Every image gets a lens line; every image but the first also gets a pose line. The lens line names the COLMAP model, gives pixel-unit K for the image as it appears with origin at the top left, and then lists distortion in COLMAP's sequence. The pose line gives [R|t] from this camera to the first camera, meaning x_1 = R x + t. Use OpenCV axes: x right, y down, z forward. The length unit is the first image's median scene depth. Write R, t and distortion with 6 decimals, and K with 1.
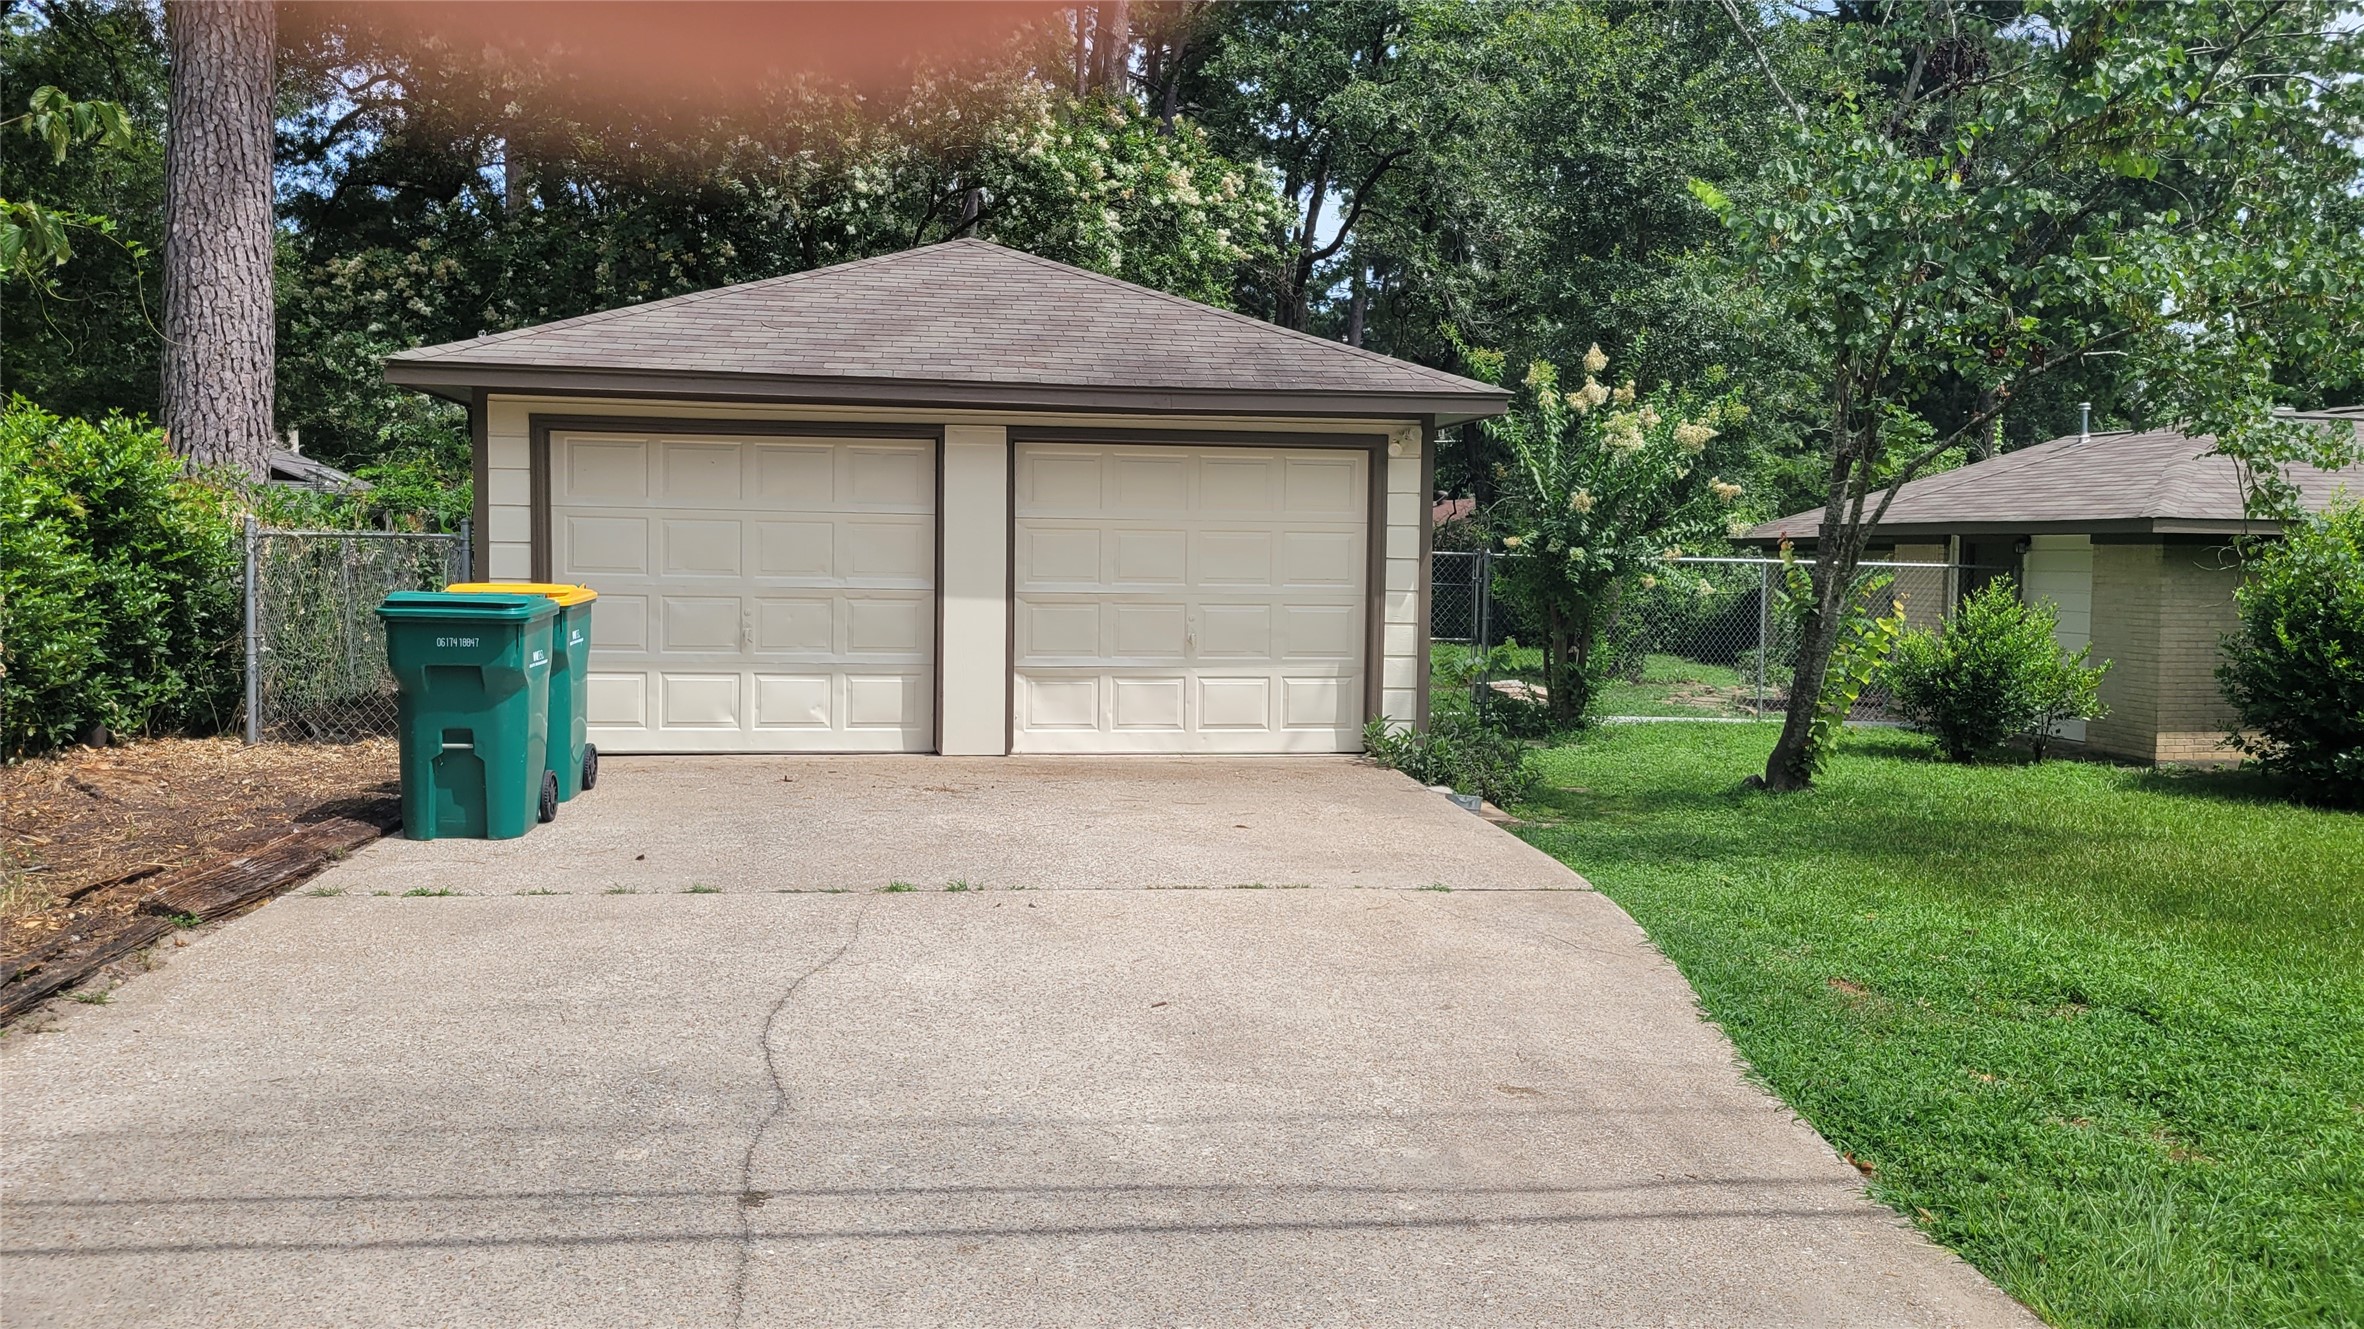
lens RADIAL K [[1652.3, 0, 1183.1], [0, 1652.3, 668.6], [0, 0, 1]] dist [0.046359, -0.028461]
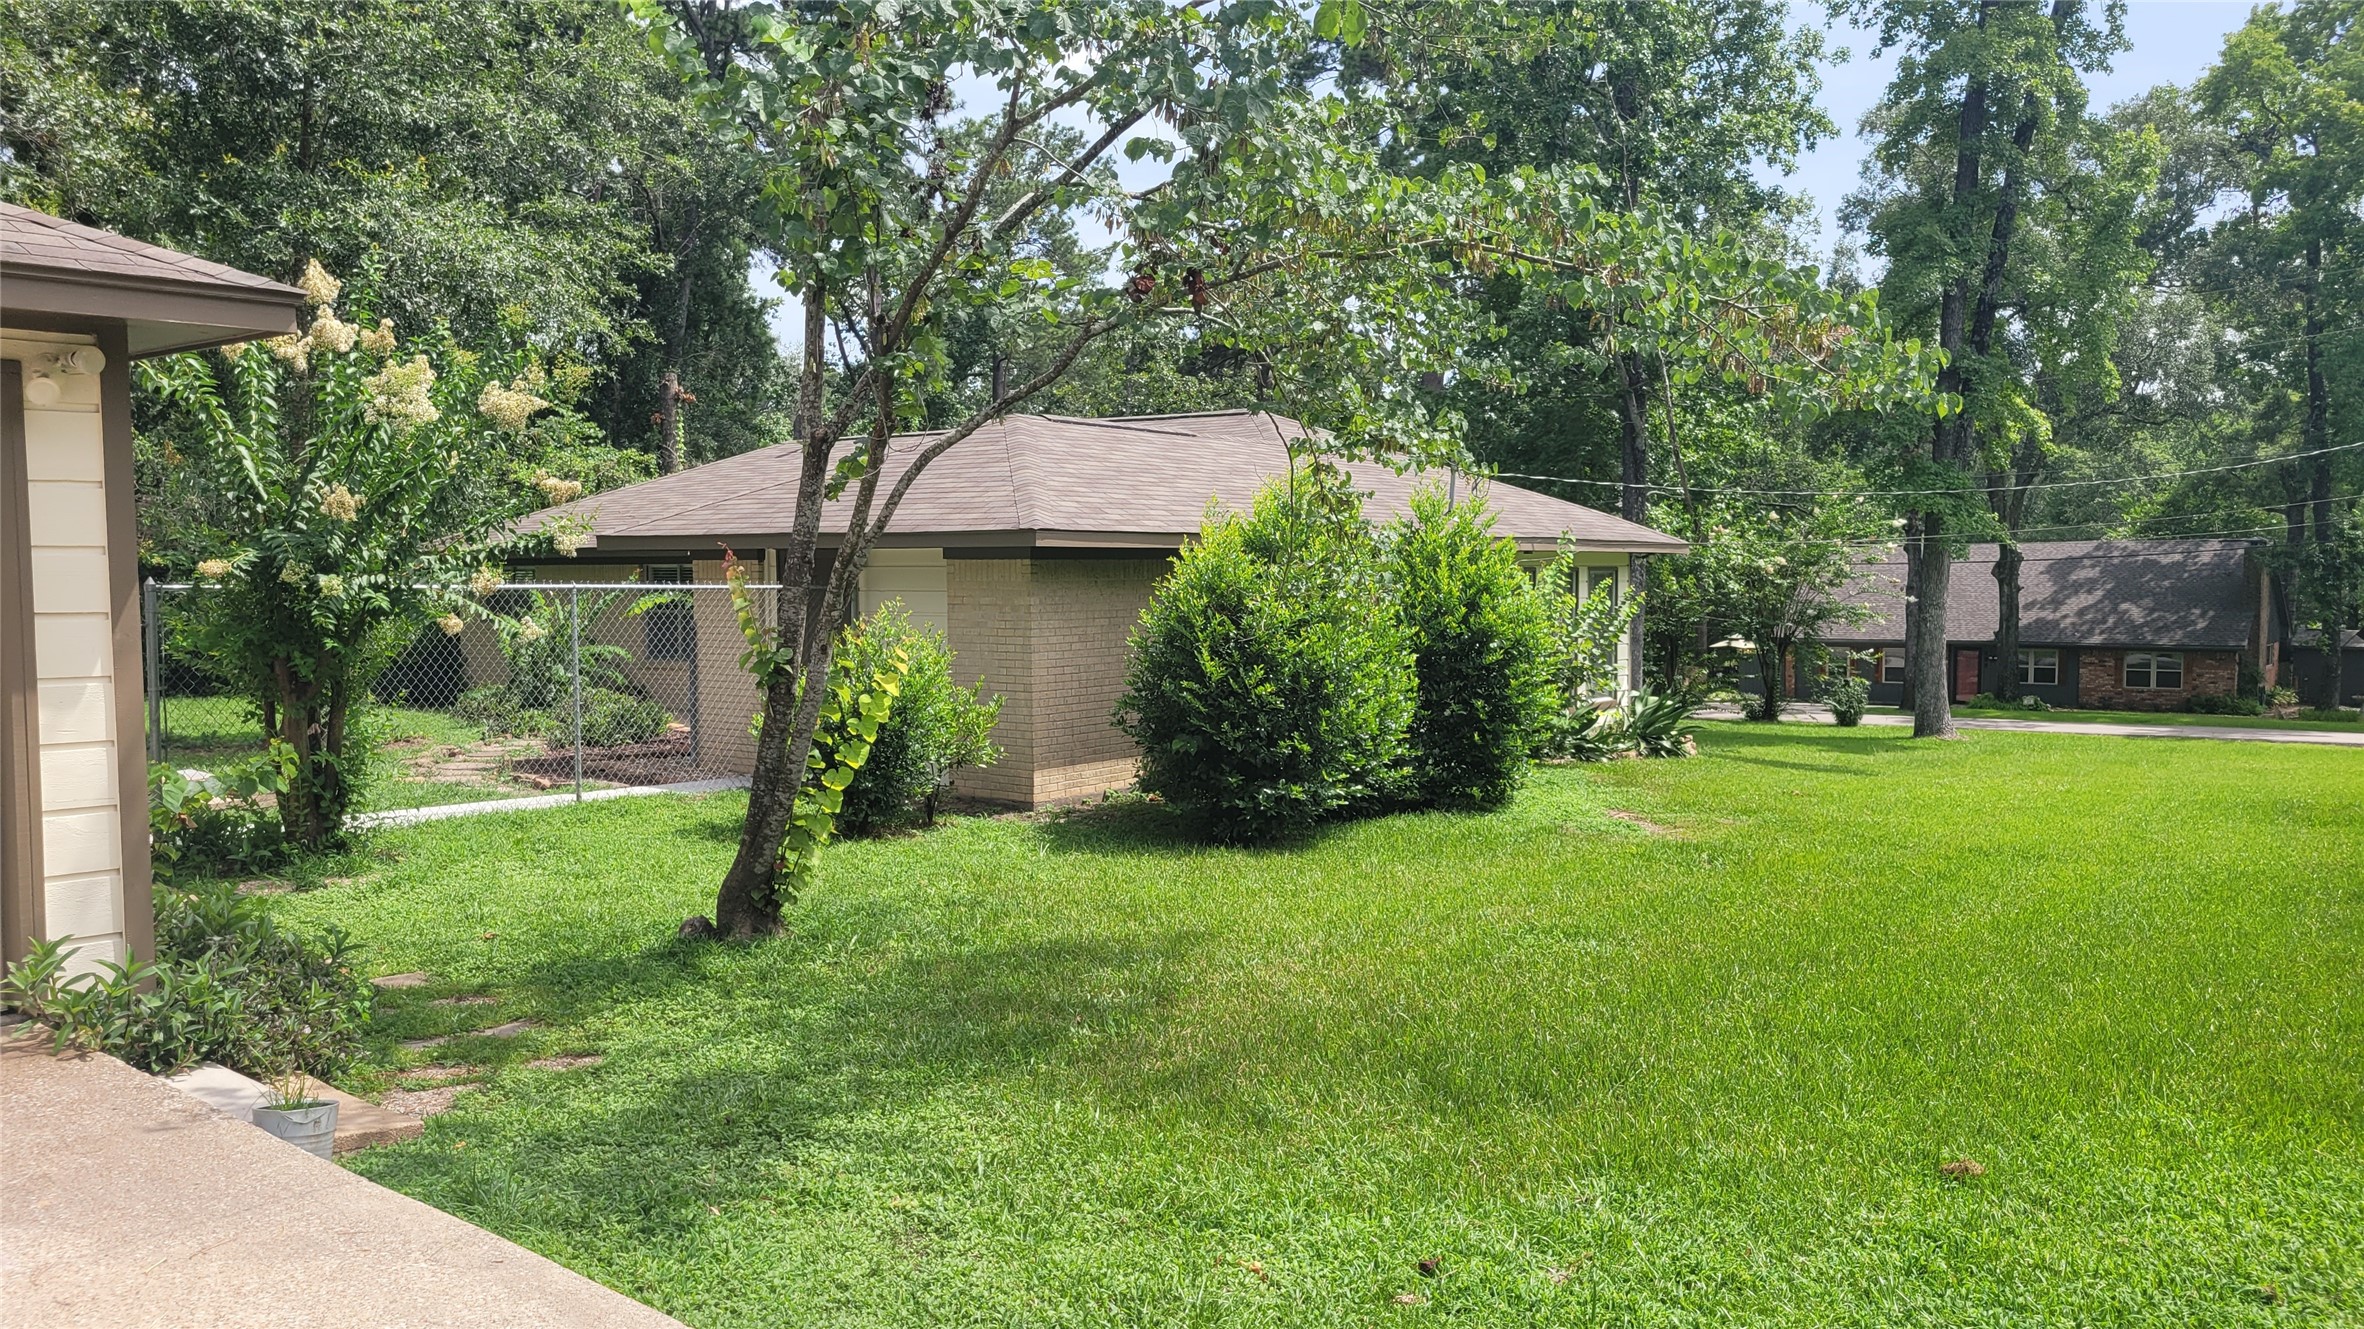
lens RADIAL K [[1676.8, 0, 1143.4], [0, 1676.8, 667.0], [0, 0, 1]] dist [0.045406, -0.057166]
pose [[0.715528, -0.059253, 0.696066, 0.008994], [0.063338, 0.997795, 0.019828, -0.036280], [-0.695706, 0.029900, 0.717704, 0.375078]]
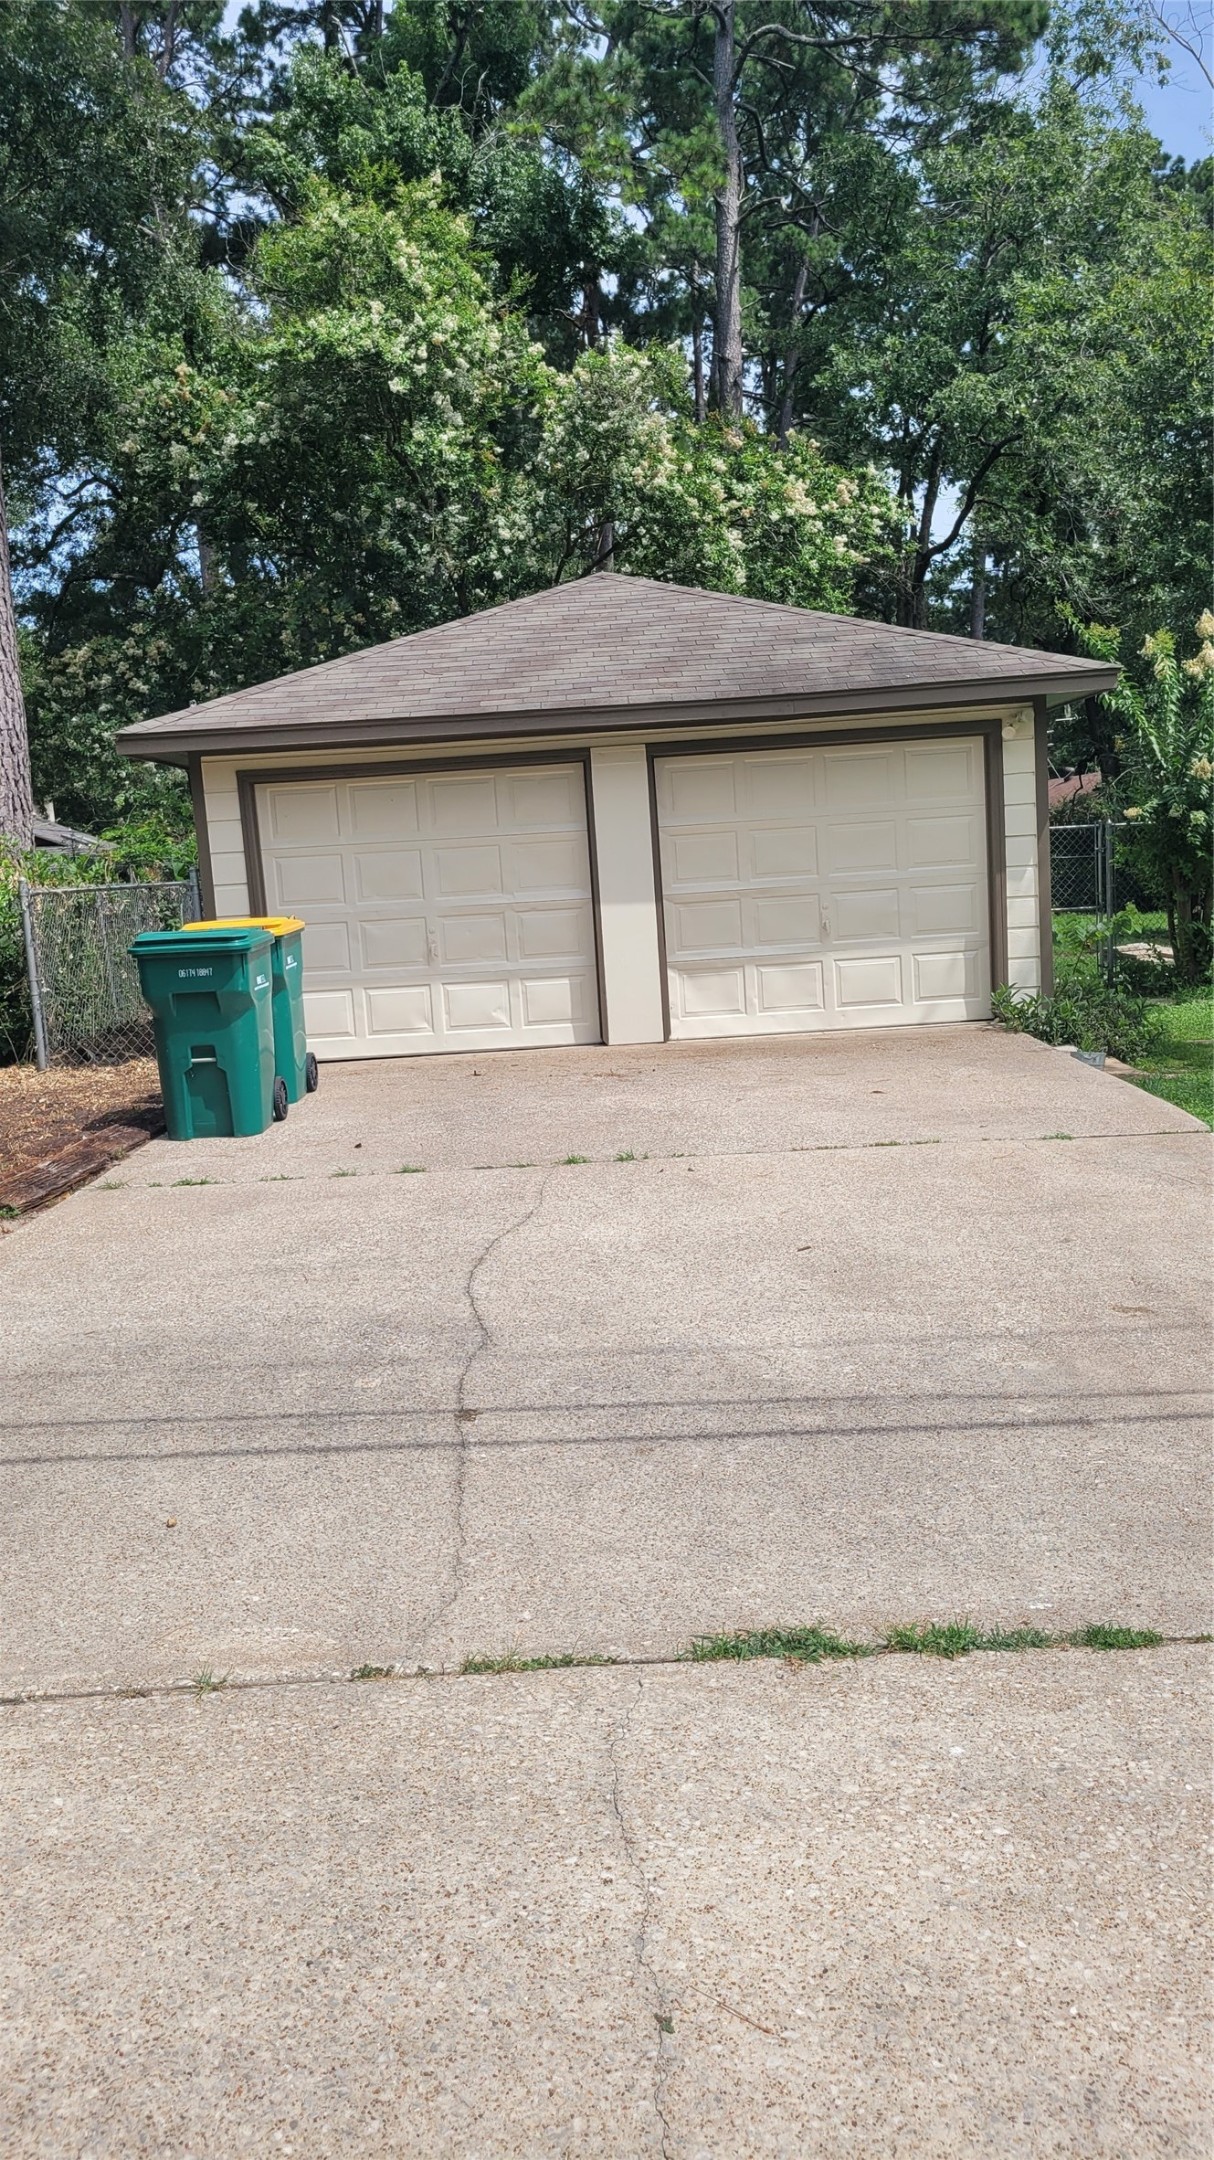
lens RADIAL K [[1509.7, 0, 610.0], [0, 1509.7, 1097.8], [0, 0, 1]] dist [0.046359, -0.028461]
pose [[0.986888, -0.055304, -0.151636, 0.009185], [0.068442, 0.994211, 0.082830, 0.002617], [0.146178, -0.092123, 0.984960, -0.017454]]
